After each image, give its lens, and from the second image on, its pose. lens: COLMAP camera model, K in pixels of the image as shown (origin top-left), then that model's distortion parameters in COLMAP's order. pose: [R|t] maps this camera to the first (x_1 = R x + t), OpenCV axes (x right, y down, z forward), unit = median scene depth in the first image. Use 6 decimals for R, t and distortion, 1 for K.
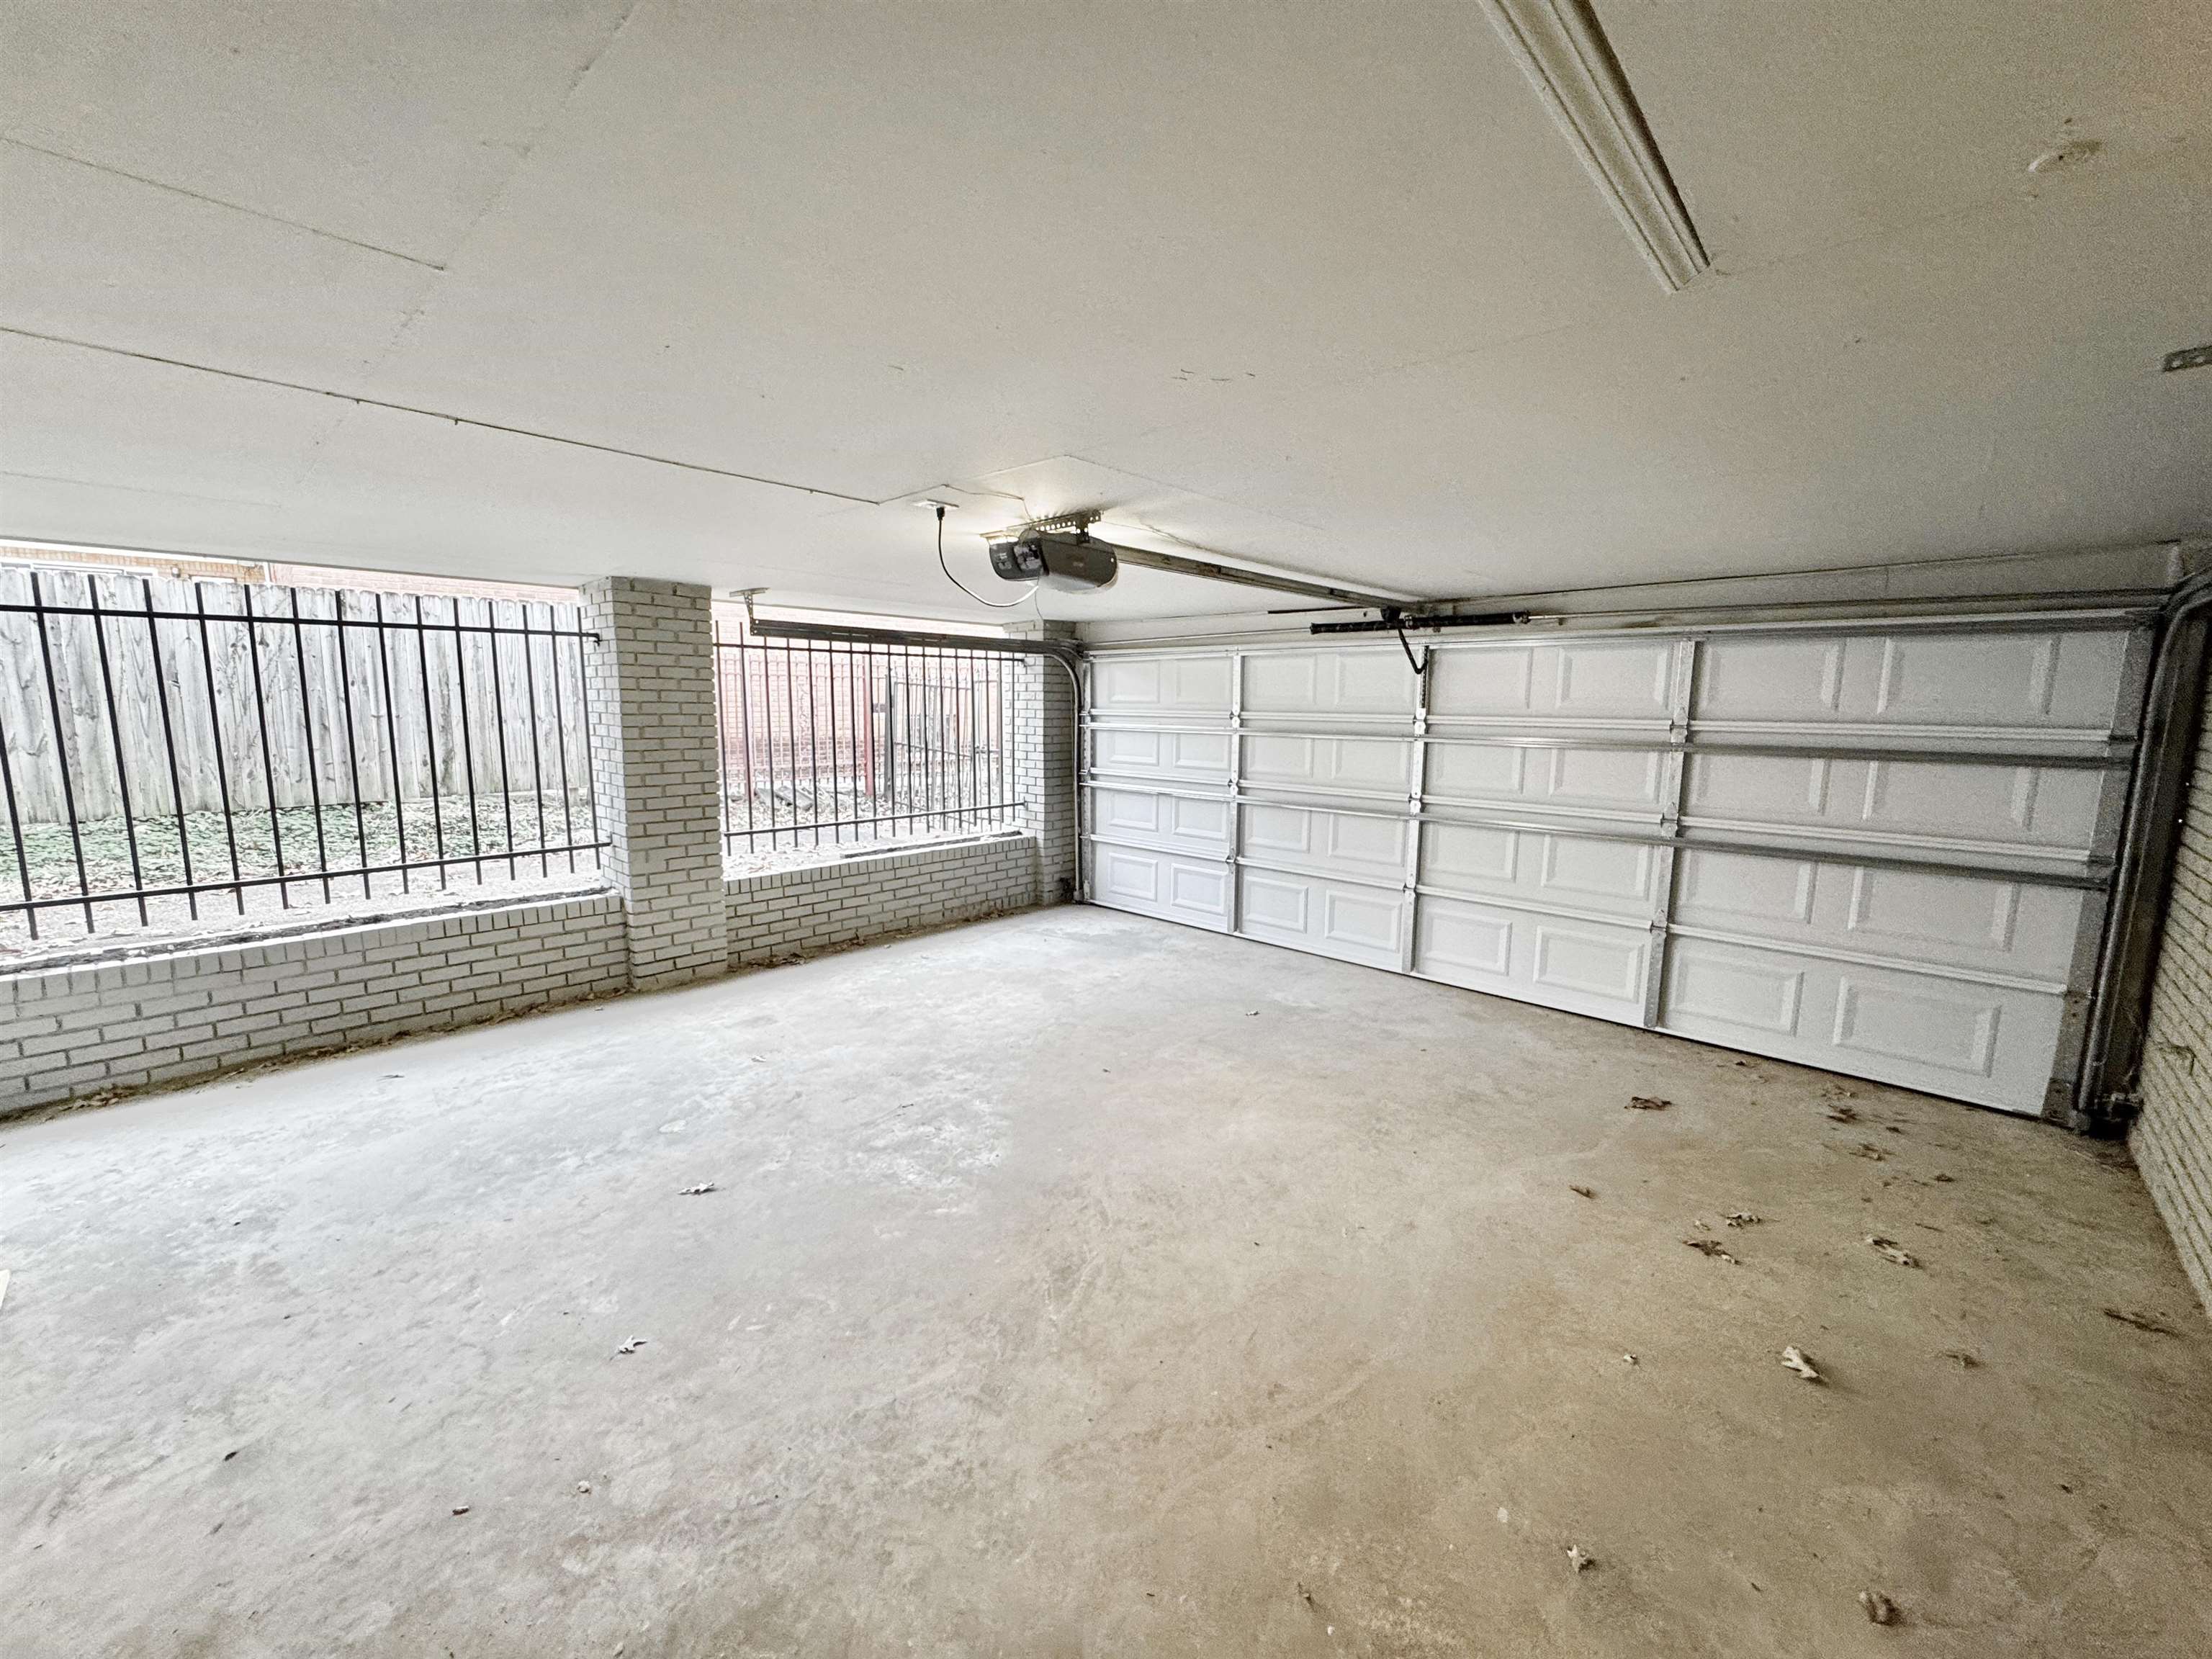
lens RADIAL K [[880.7, 0, 1110.6], [0, 880.7, 829.4], [0, 0, 1]] dist [-0.003840, 0.000388]
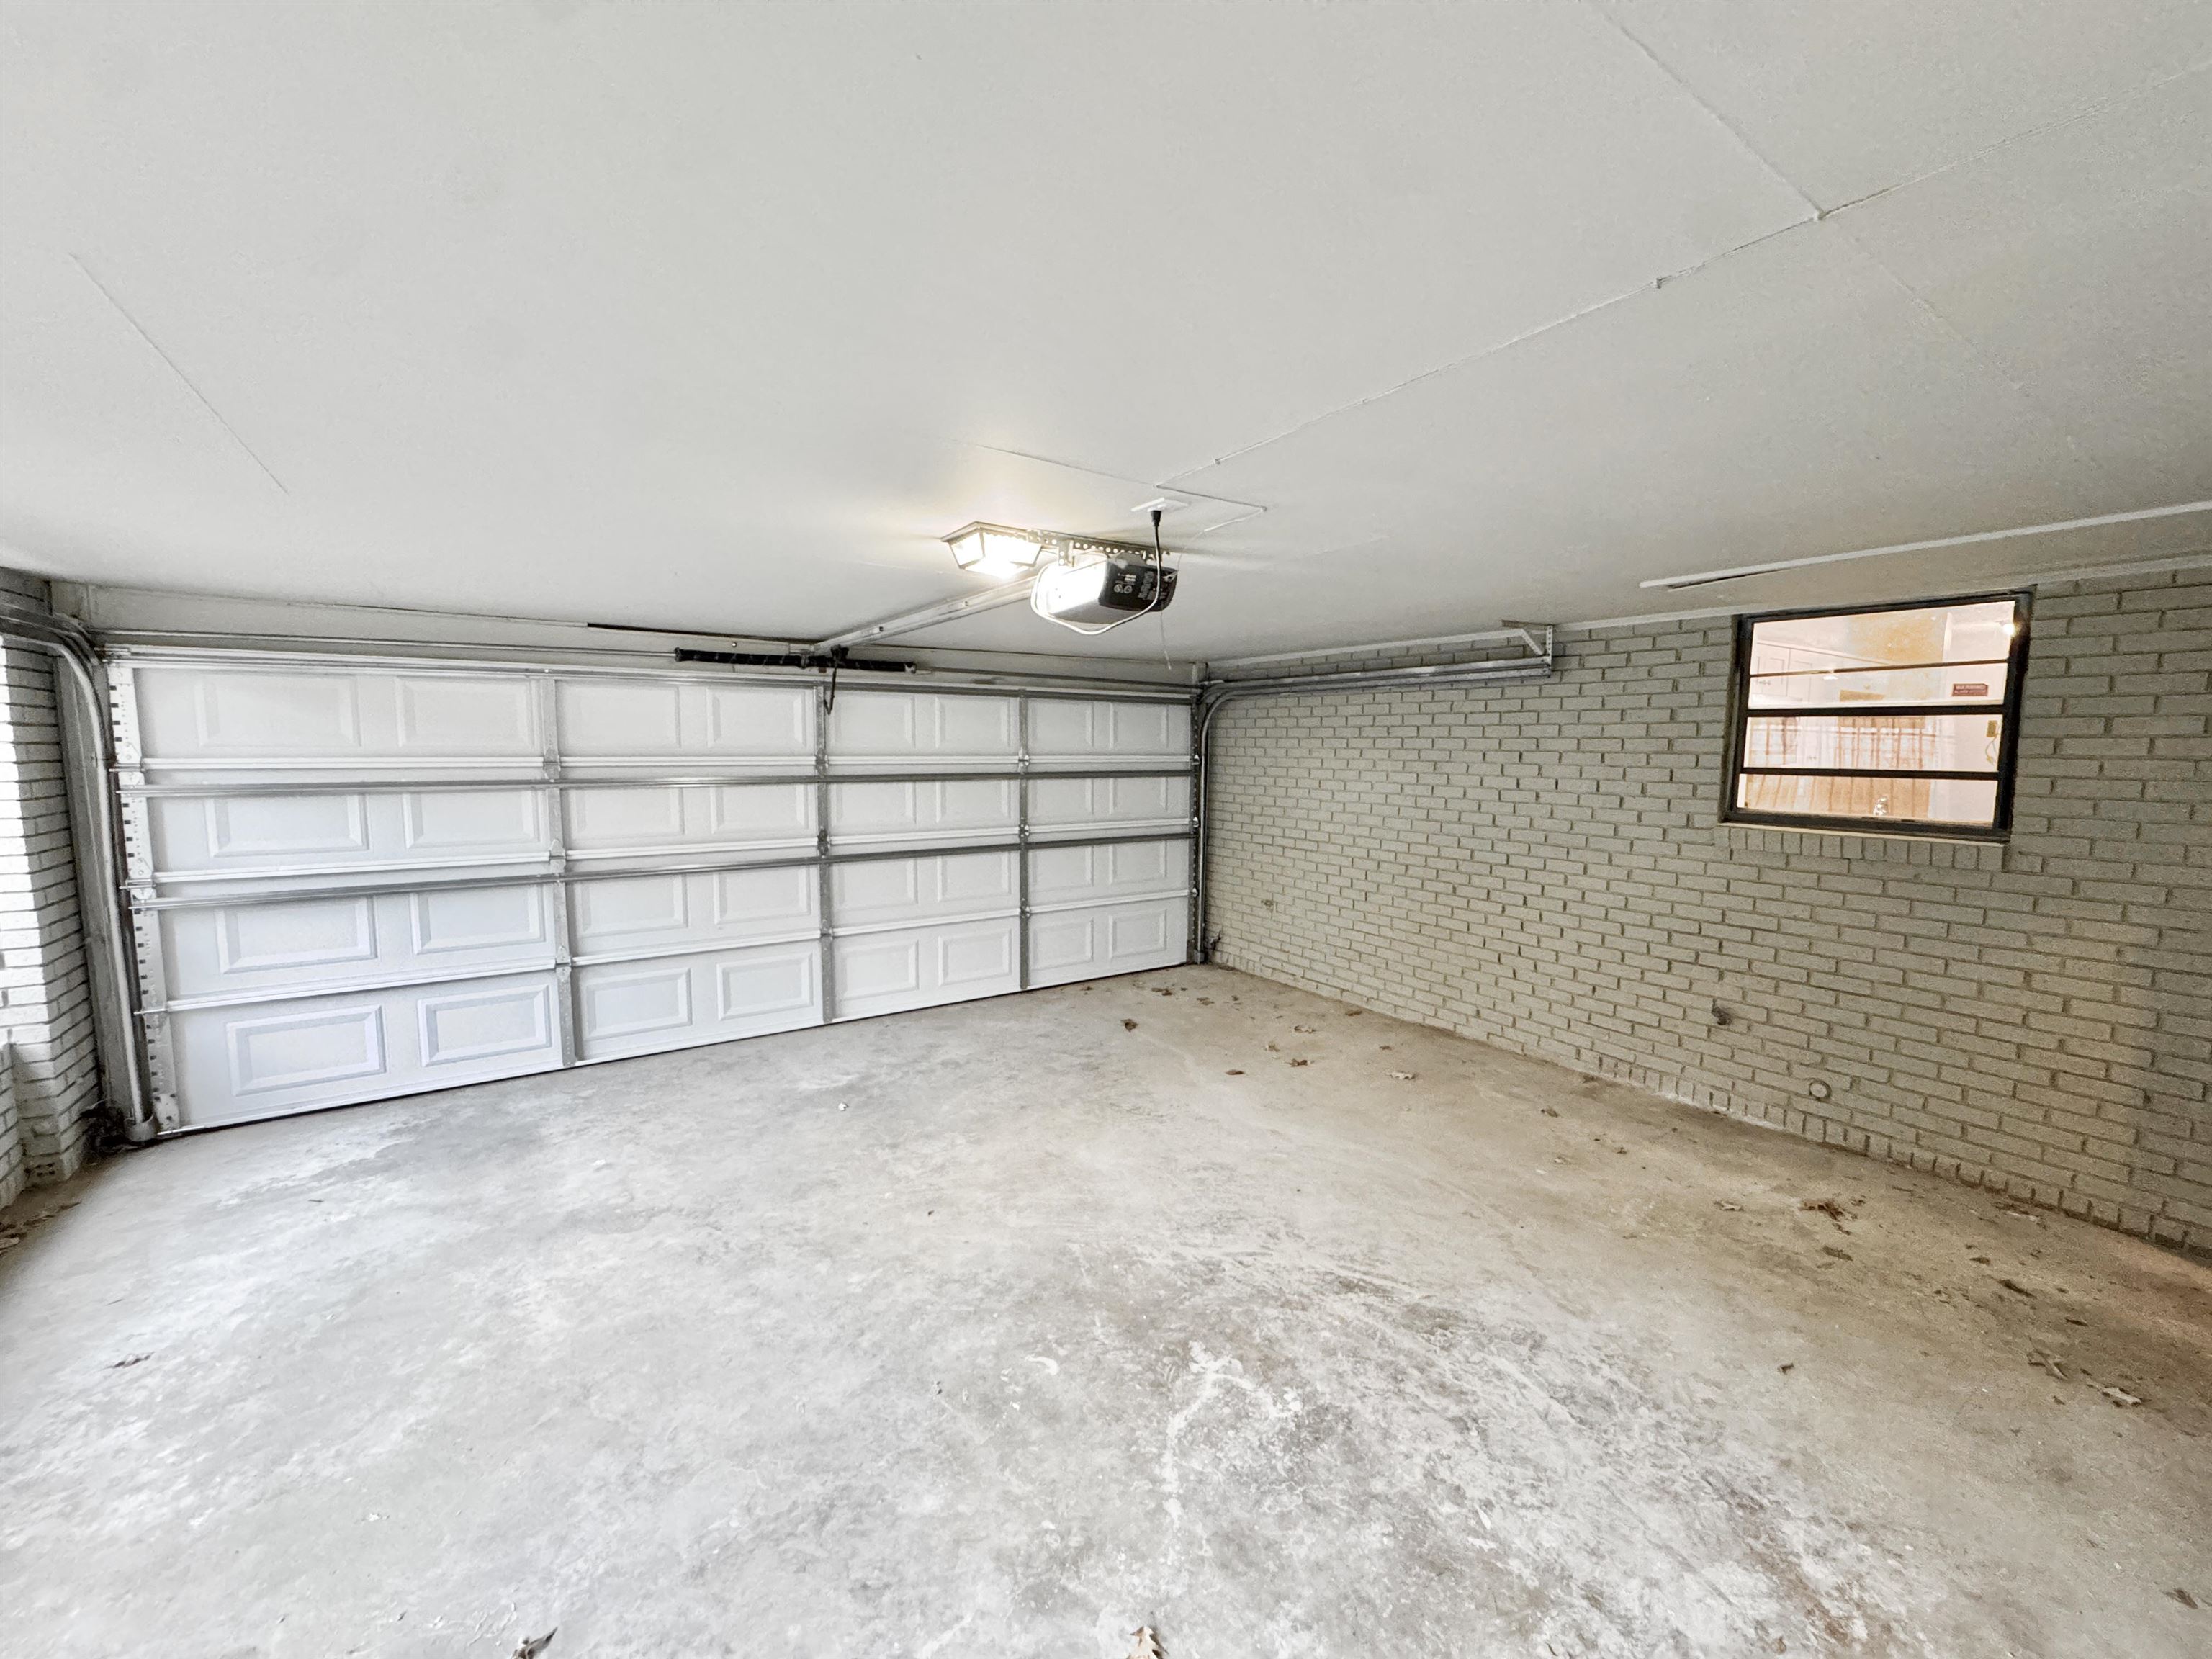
lens RADIAL K [[880.7, 0, 1110.6], [0, 880.7, 829.4], [0, 0, 1]] dist [-0.003840, 0.000388]
pose [[0.223937, -0.102441, 0.969205, -0.584251], [0.137369, 0.987850, 0.072672, -0.084117], [-0.964874, 0.116865, 0.235288, 0.517298]]
